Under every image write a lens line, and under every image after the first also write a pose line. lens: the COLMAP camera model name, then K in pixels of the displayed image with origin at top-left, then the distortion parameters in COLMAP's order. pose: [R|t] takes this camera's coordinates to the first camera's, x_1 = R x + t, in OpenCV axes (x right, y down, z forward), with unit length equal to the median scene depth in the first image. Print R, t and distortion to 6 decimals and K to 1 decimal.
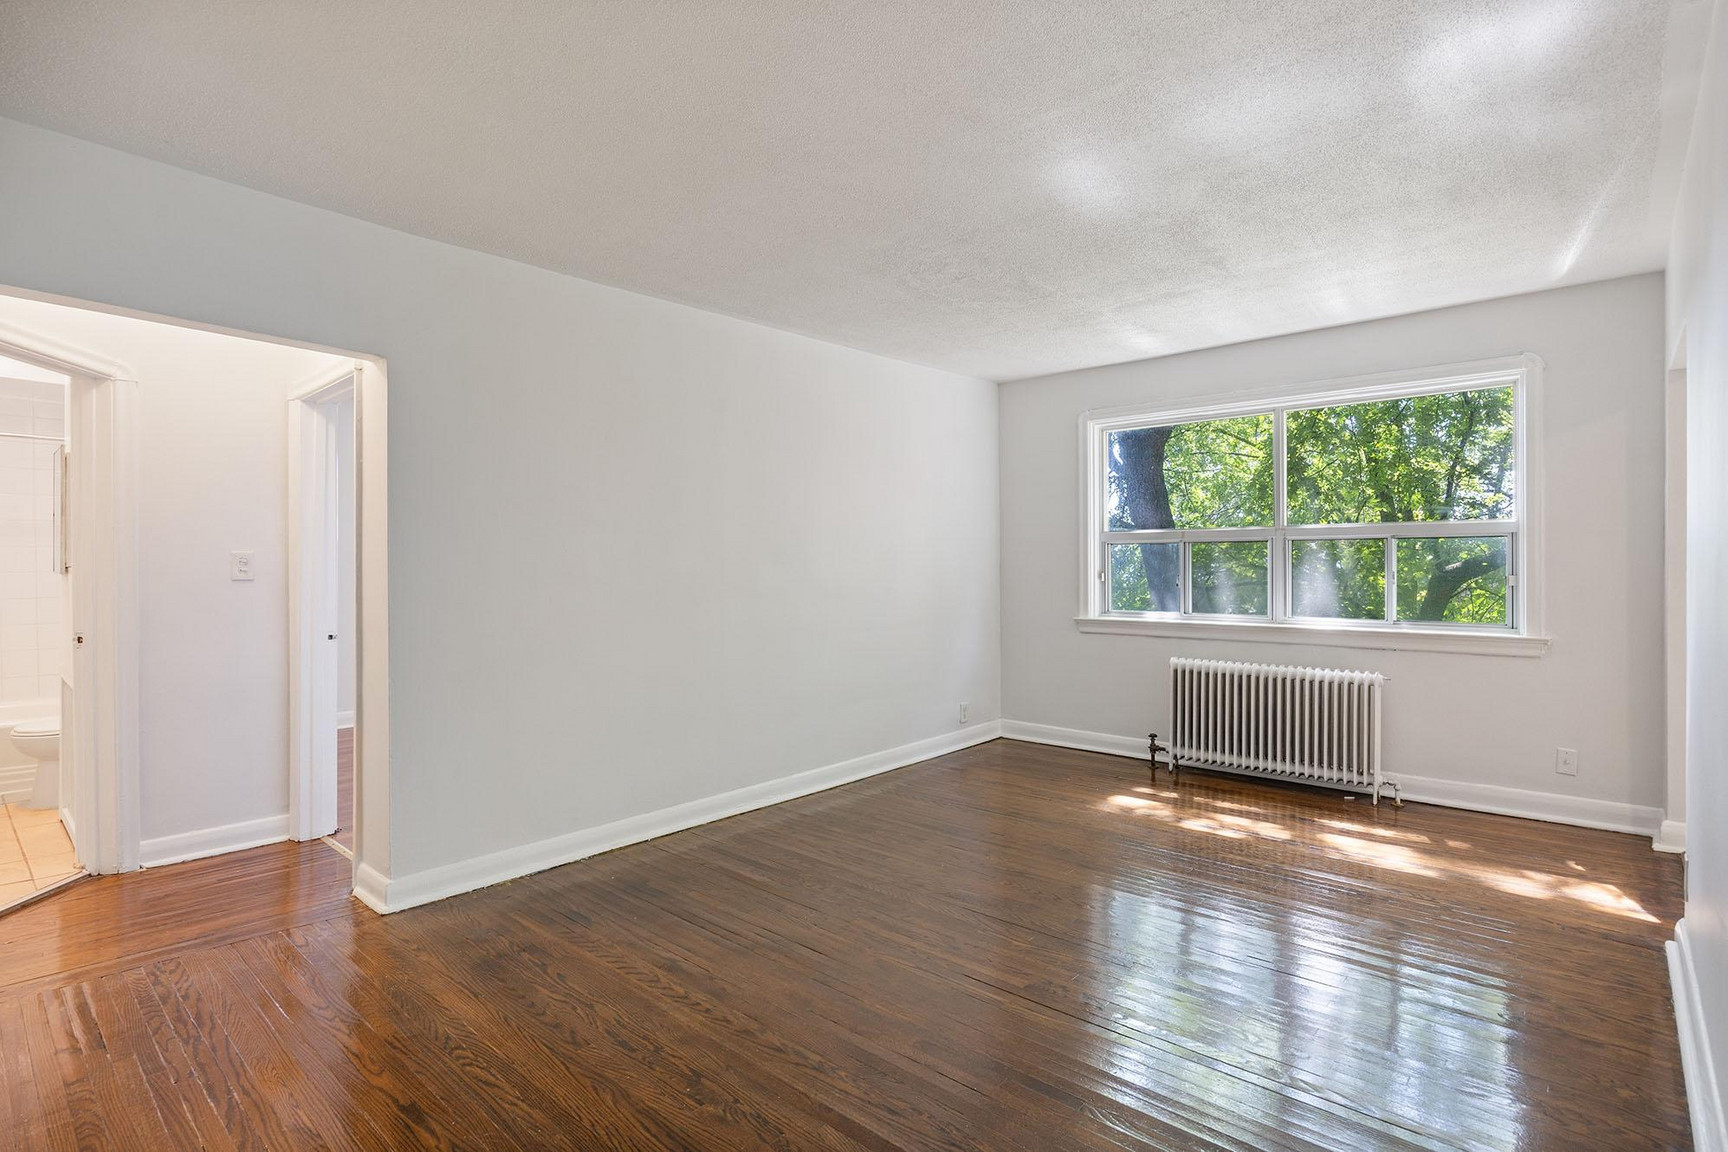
lens RADIAL K [[835.5, 0, 870.7], [0, 835.5, 550.7], [0, 0, 1]] dist [-0.004788, -0.000353]
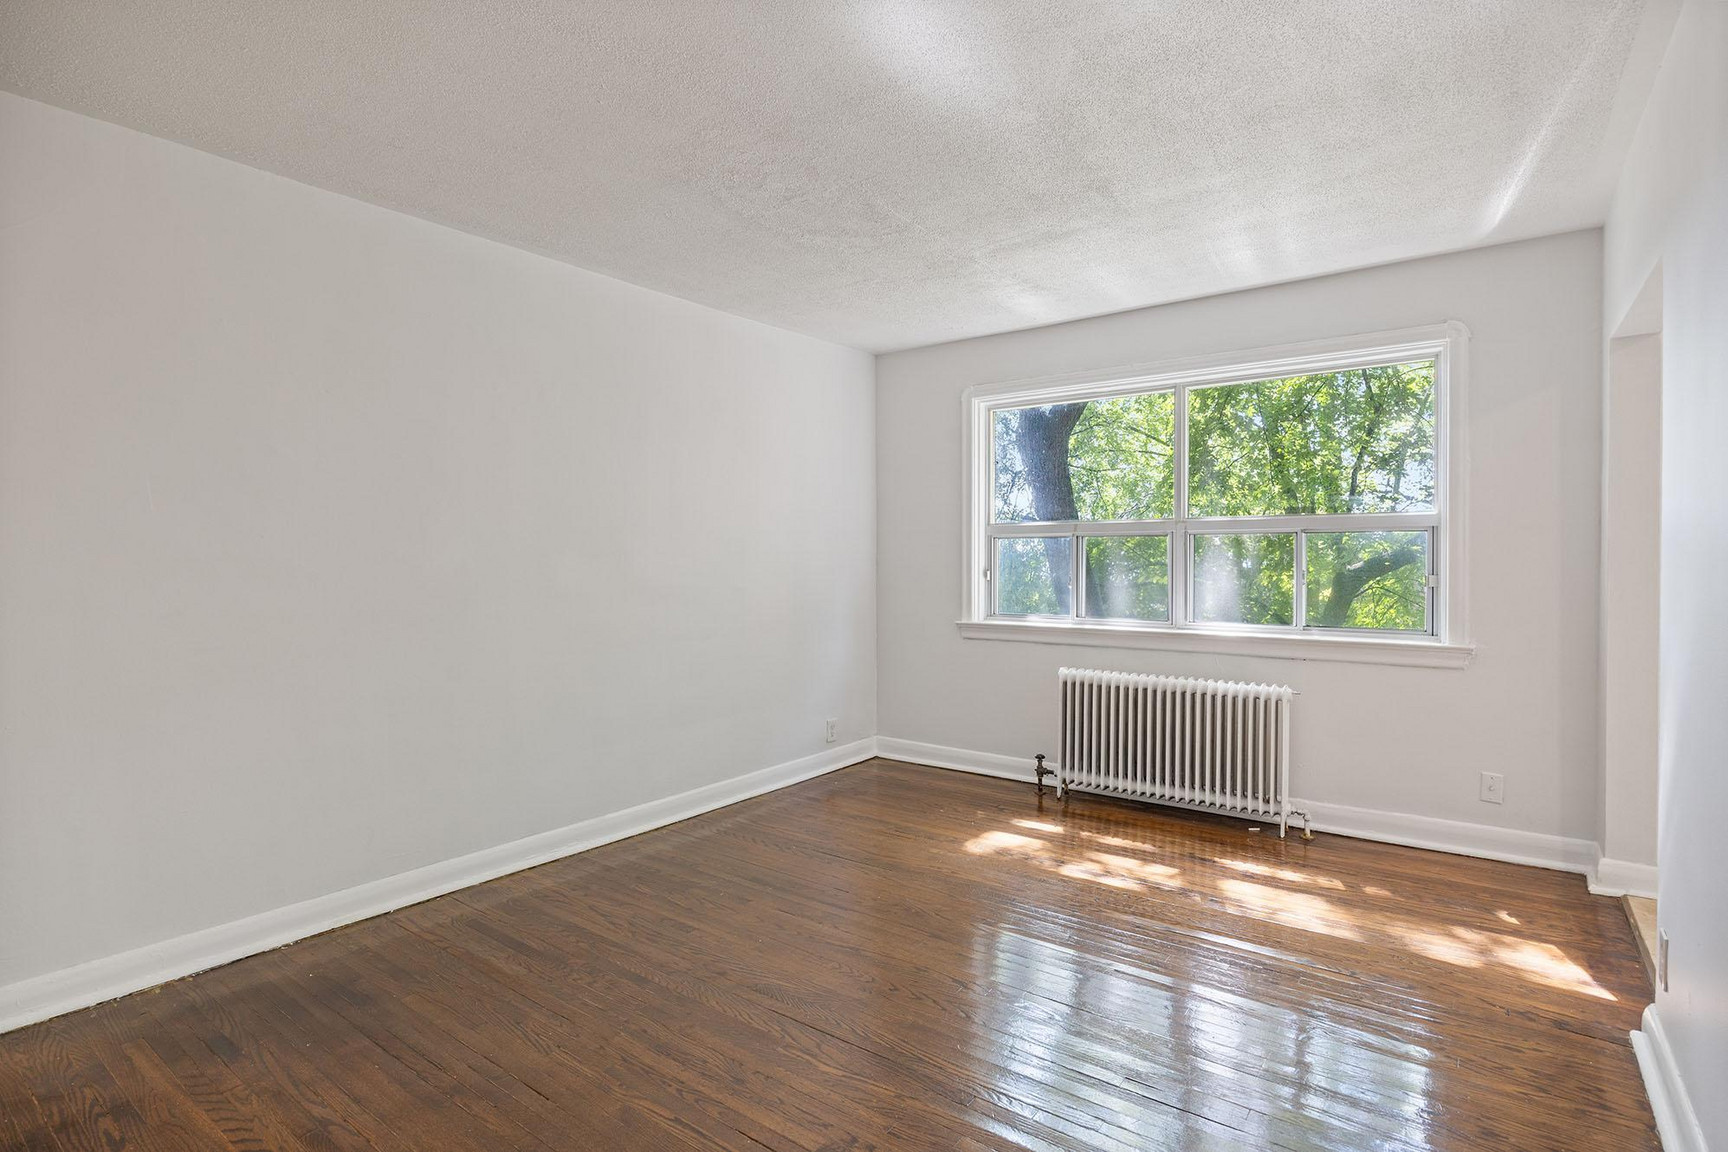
lens RADIAL K [[846.3, 0, 864.3], [0, 846.3, 546.8], [0, 0, 1]] dist [-0.007785, 0.000767]
pose [[0.996111, 0.006348, 0.087881, 0.088295], [-0.006212, 0.999979, -0.001819, 0.005023], [-0.087891, 0.001266, 0.996129, 0.155732]]
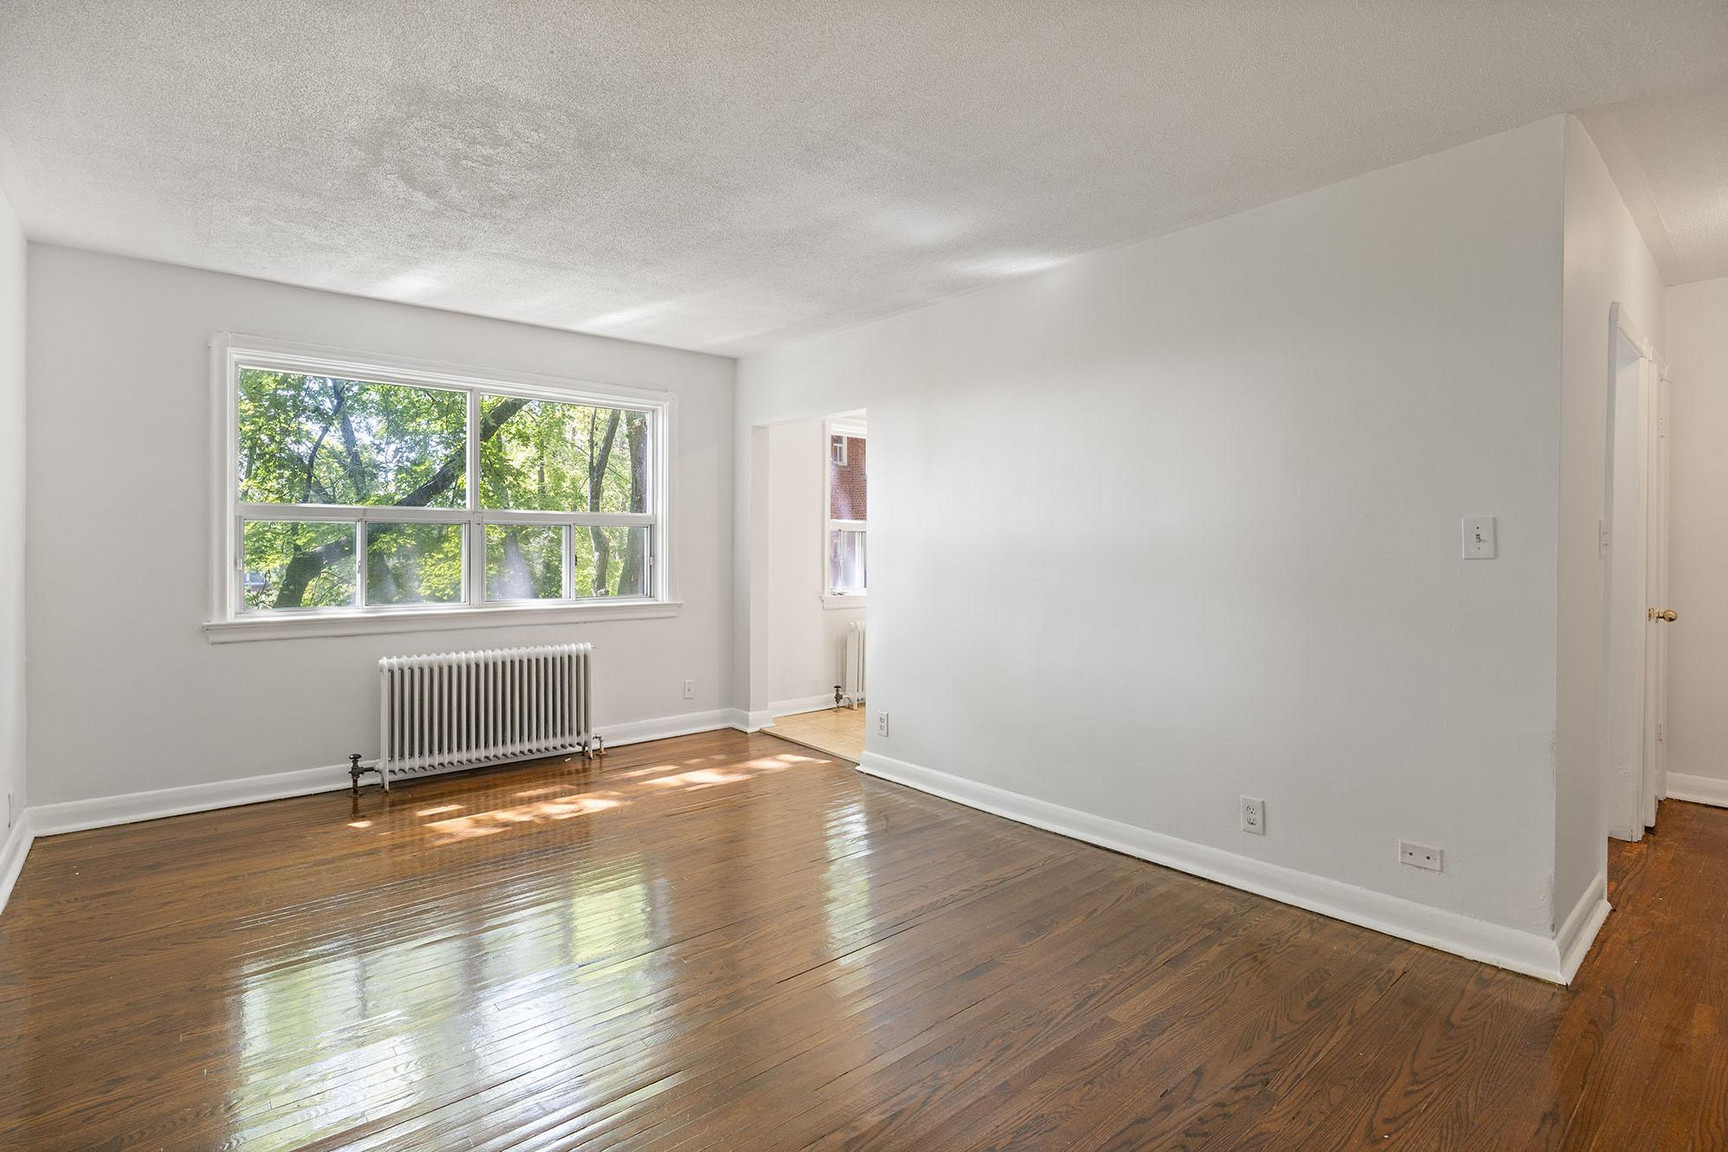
lens RADIAL K [[846.3, 0, 864.3], [0, 846.3, 546.8], [0, 0, 1]] dist [-0.007785, 0.000767]
pose [[0.134672, 0.005947, 0.990872, -0.489172], [-0.018644, 0.999820, -0.003467, 0.010580], [-0.990715, -0.018007, 0.134759, 0.466440]]
